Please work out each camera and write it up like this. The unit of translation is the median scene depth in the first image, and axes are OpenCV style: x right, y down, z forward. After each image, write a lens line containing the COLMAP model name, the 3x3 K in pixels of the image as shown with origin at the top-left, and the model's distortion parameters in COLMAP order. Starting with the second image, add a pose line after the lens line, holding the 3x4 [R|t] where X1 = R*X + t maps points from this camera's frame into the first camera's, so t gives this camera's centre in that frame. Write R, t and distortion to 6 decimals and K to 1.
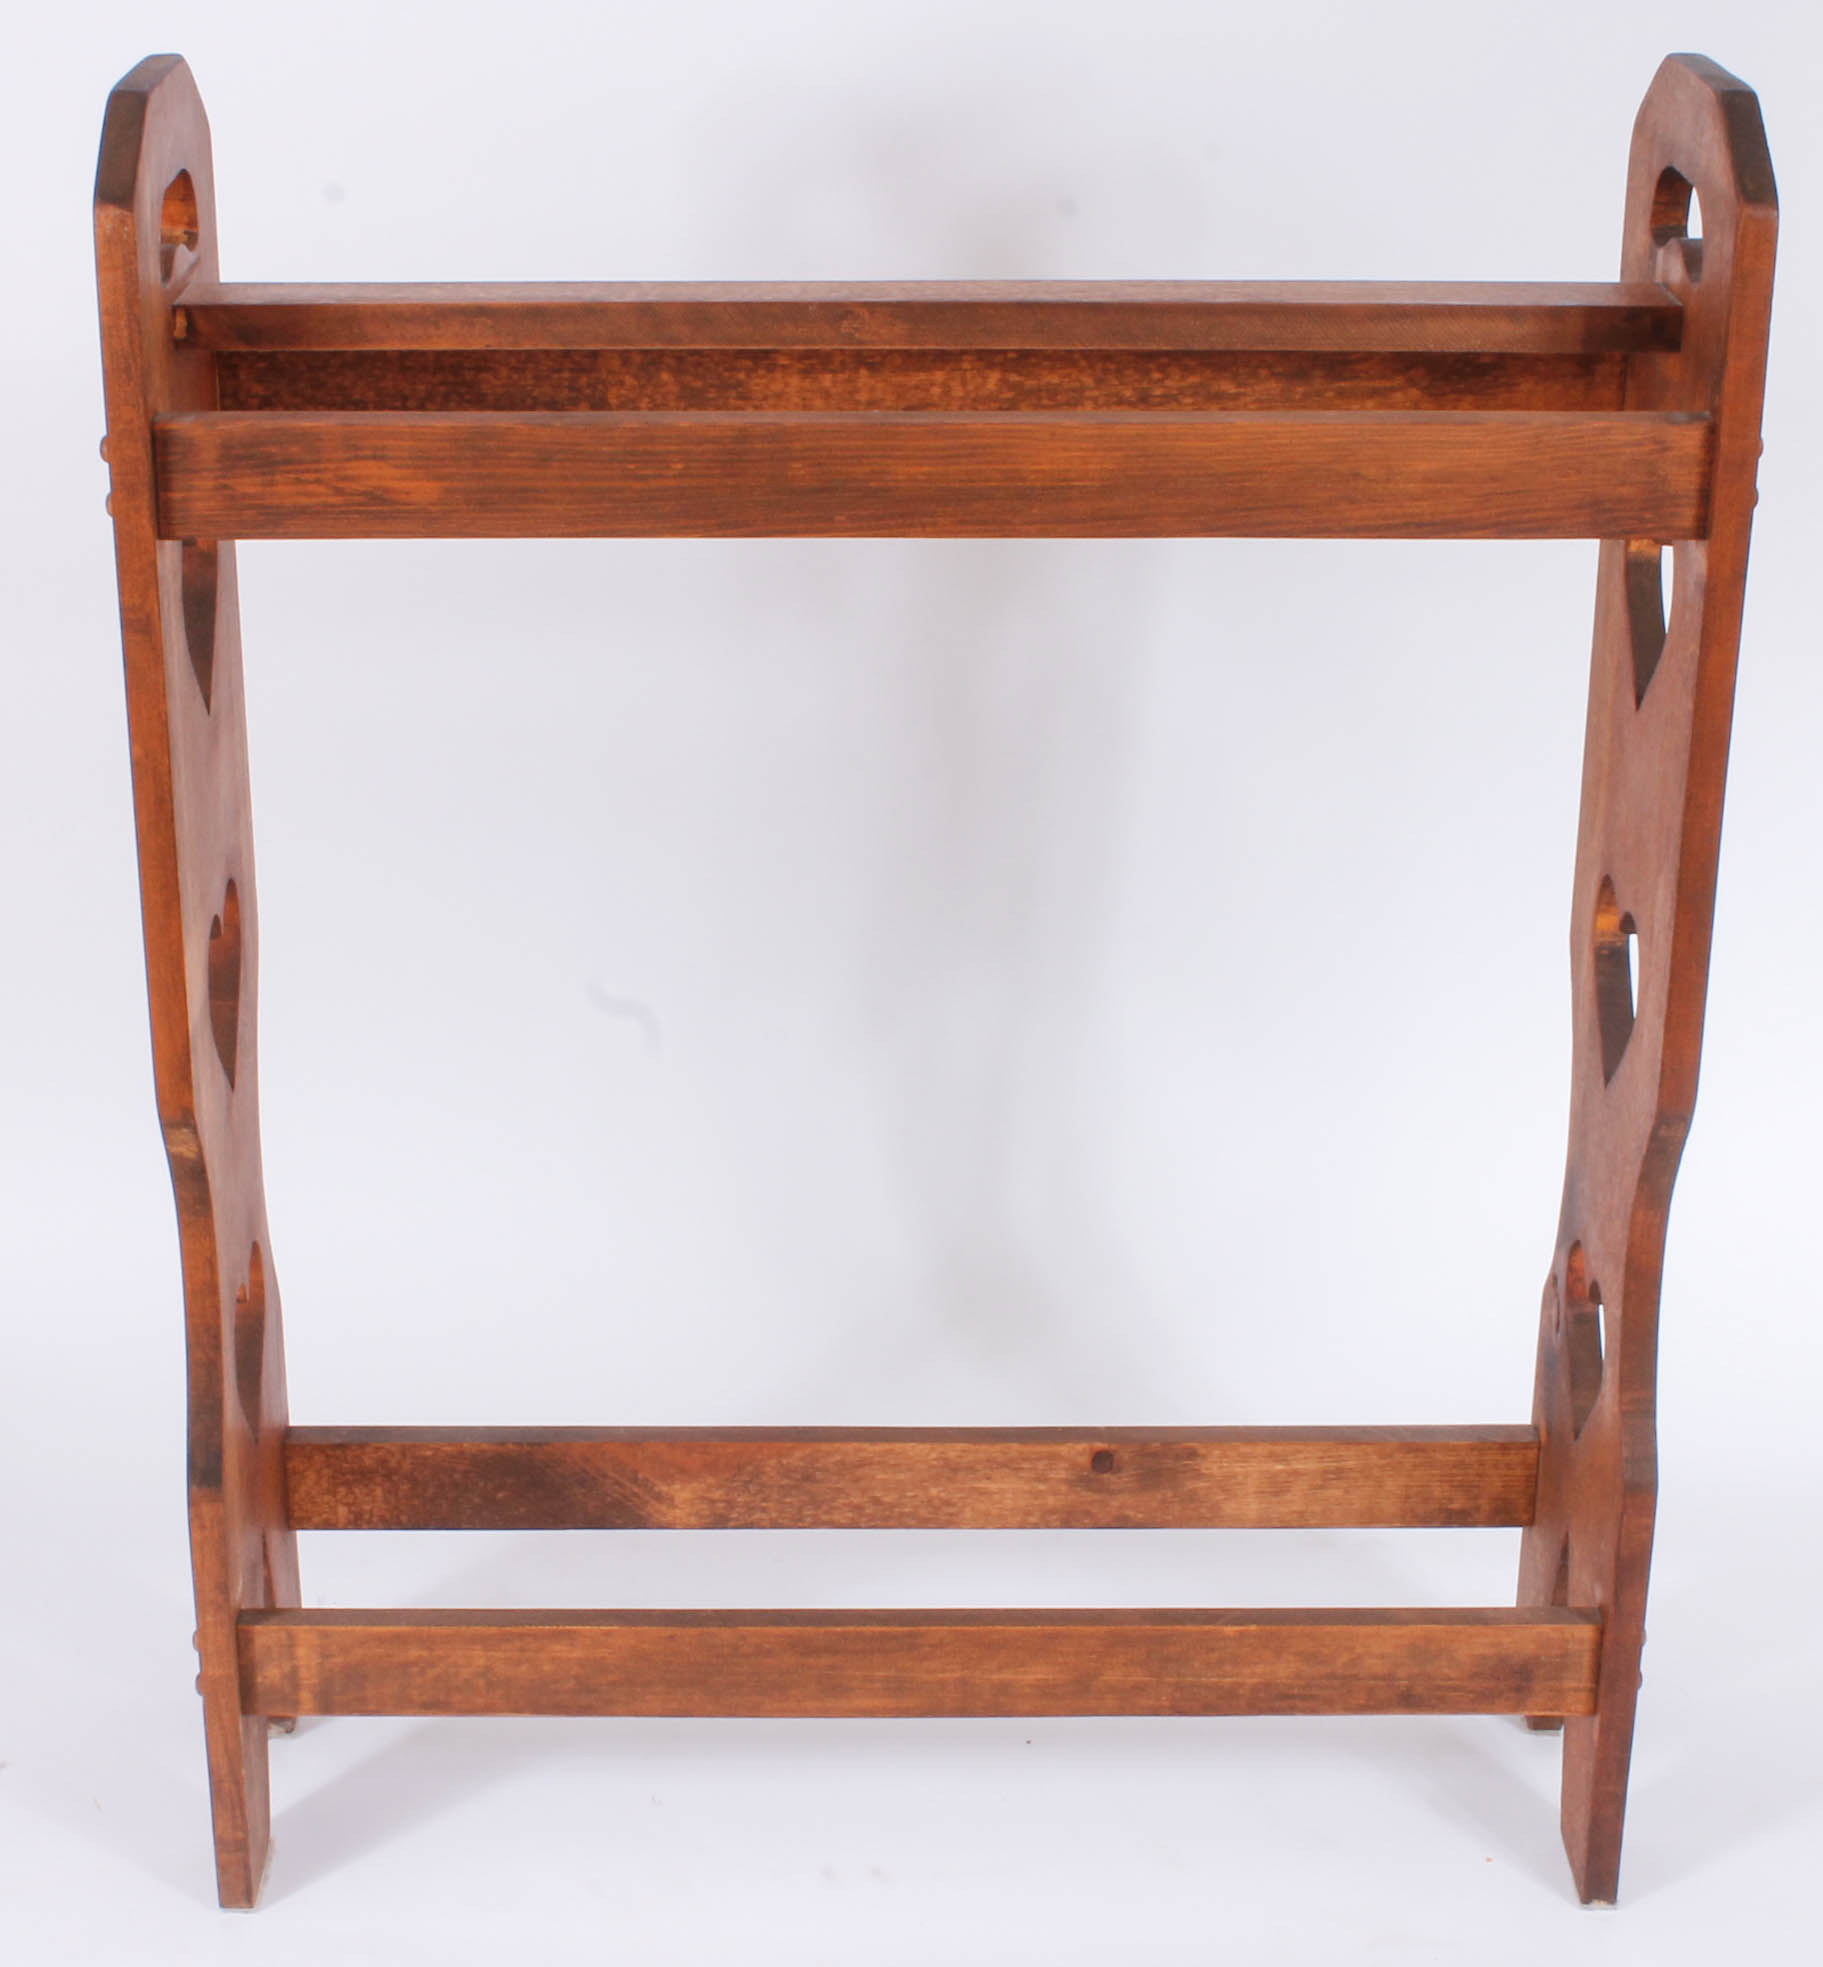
lens RADIAL K [[4083.1, 0, 911.5], [0, 4083.1, 983.5], [0, 0, 1]] dist [-0.129251, 0.165254]
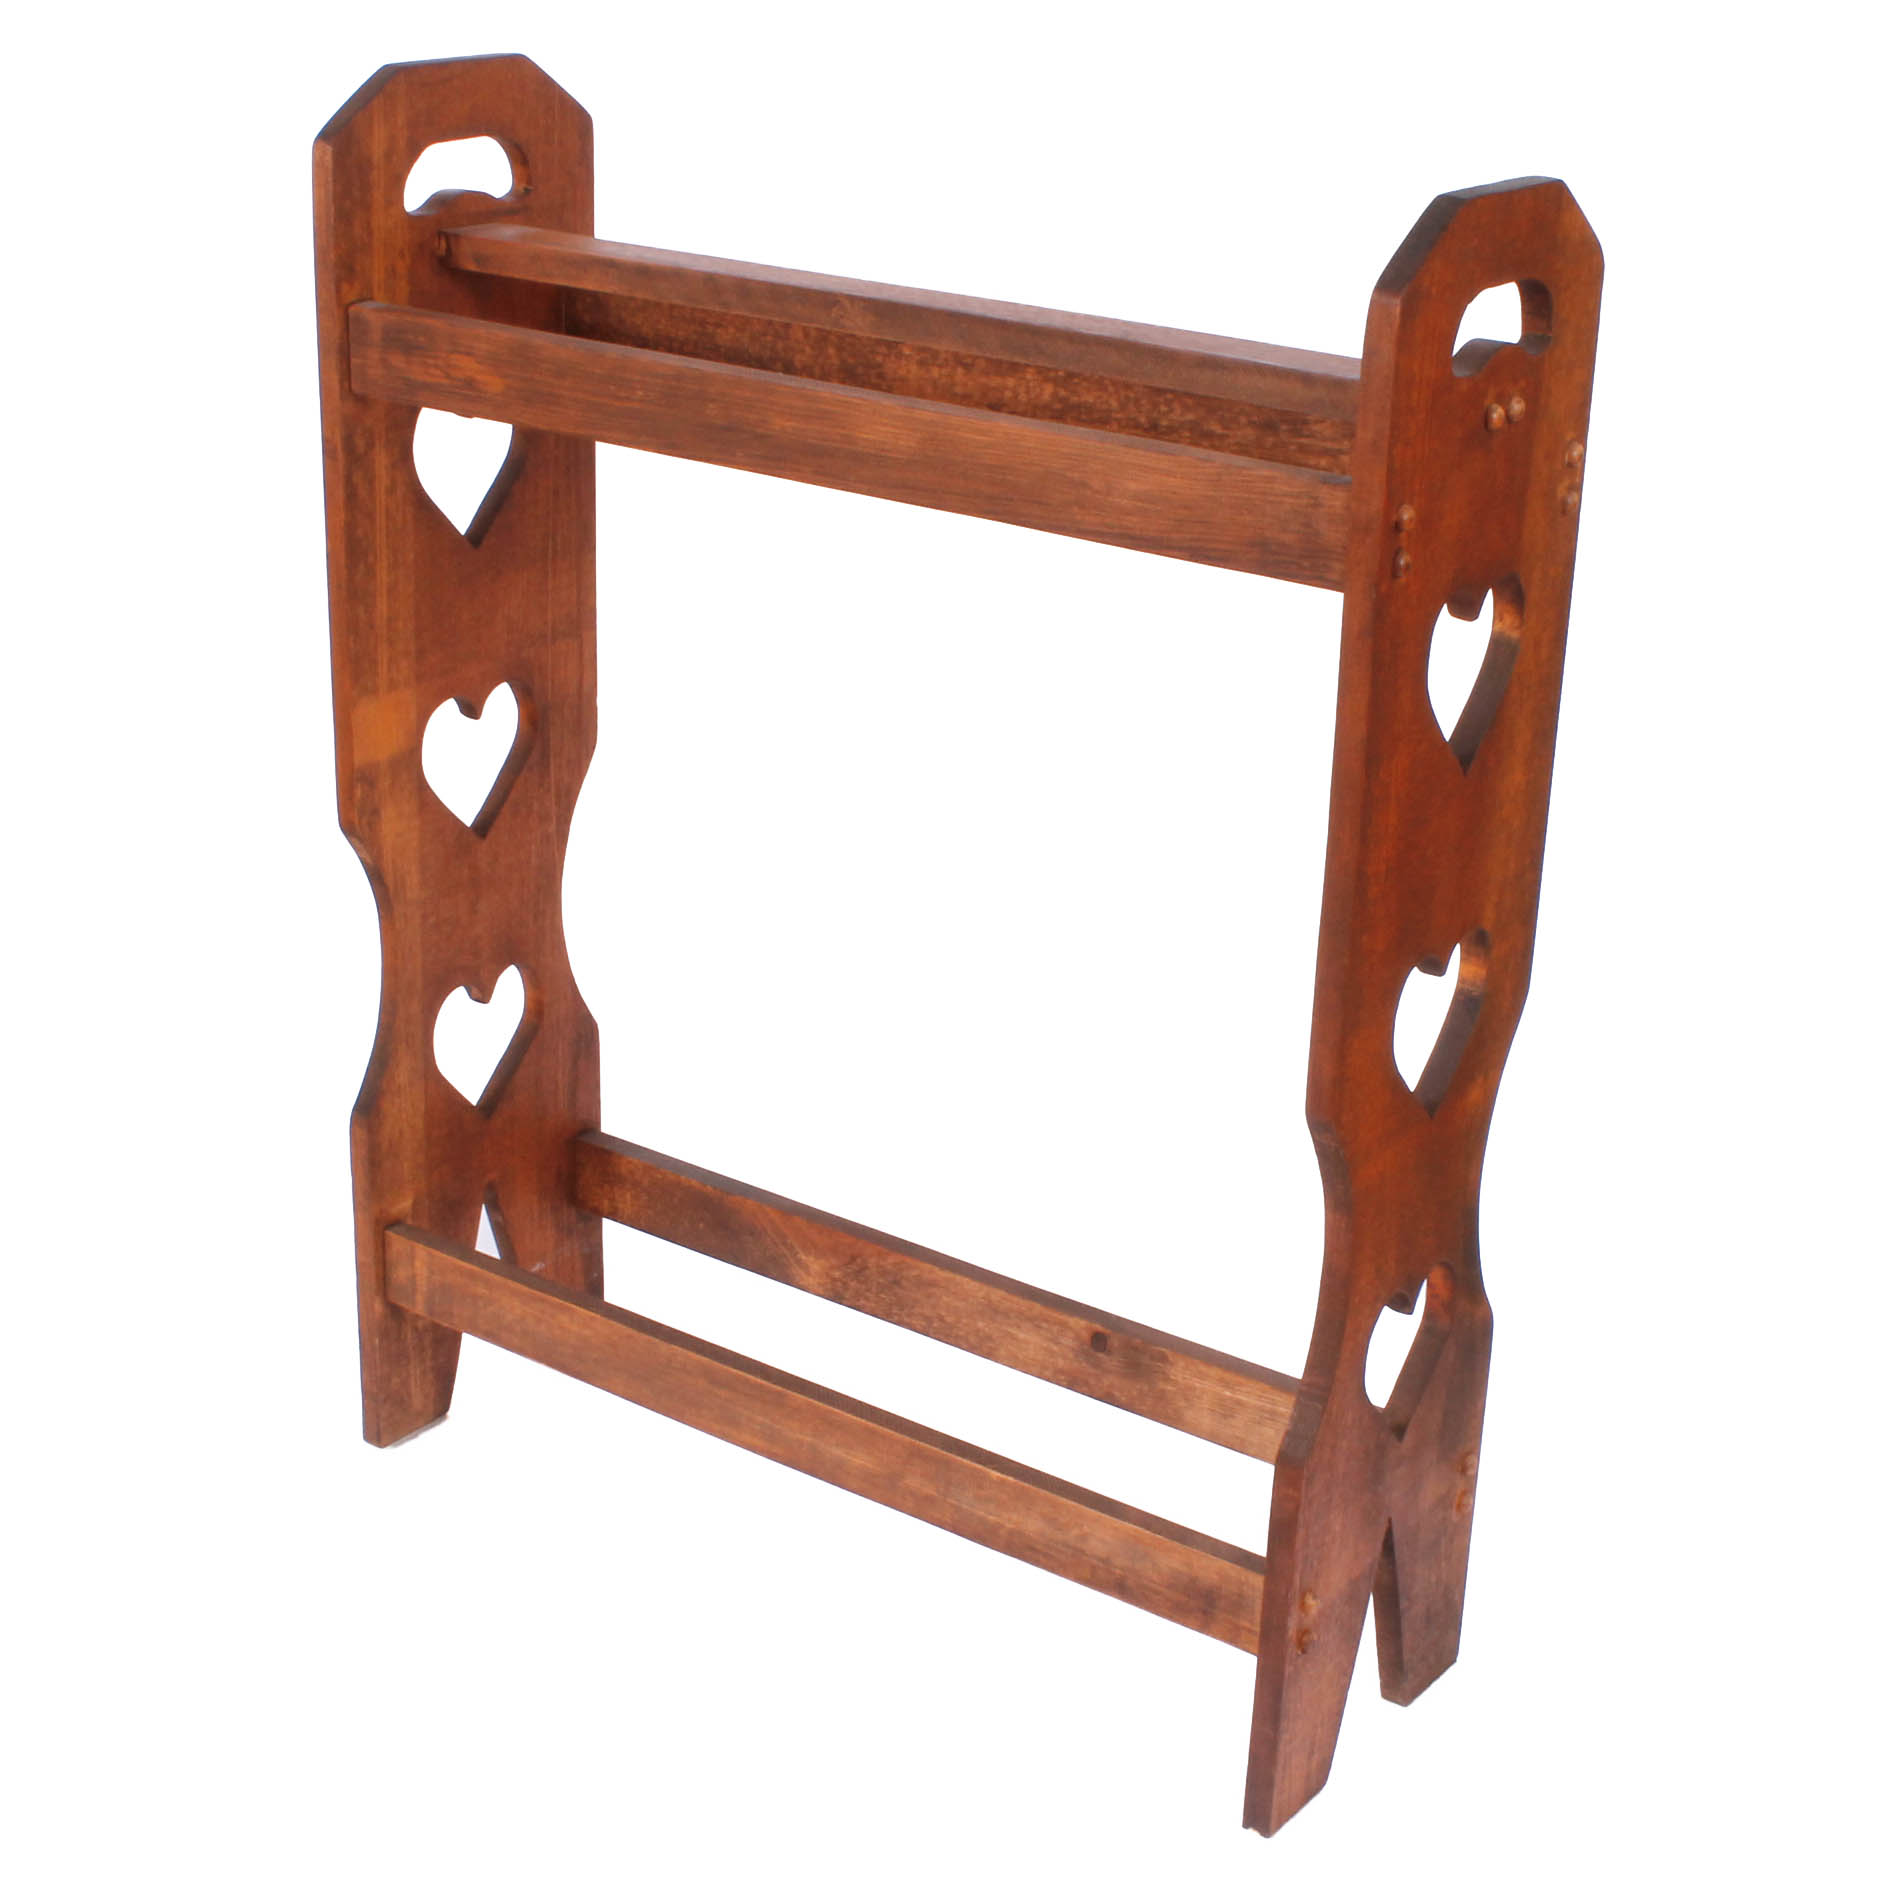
lens RADIAL K [[3394.8, 0, 948.0], [0, 3394.8, 948.0], [0, 0, 1]] dist [-0.158429, -0.059994]
pose [[0.799049, 0.234950, -0.553460, 0.582899], [-0.249277, 0.967106, 0.050658, -0.033543], [0.547157, 0.097487, 0.831334, 0.177236]]
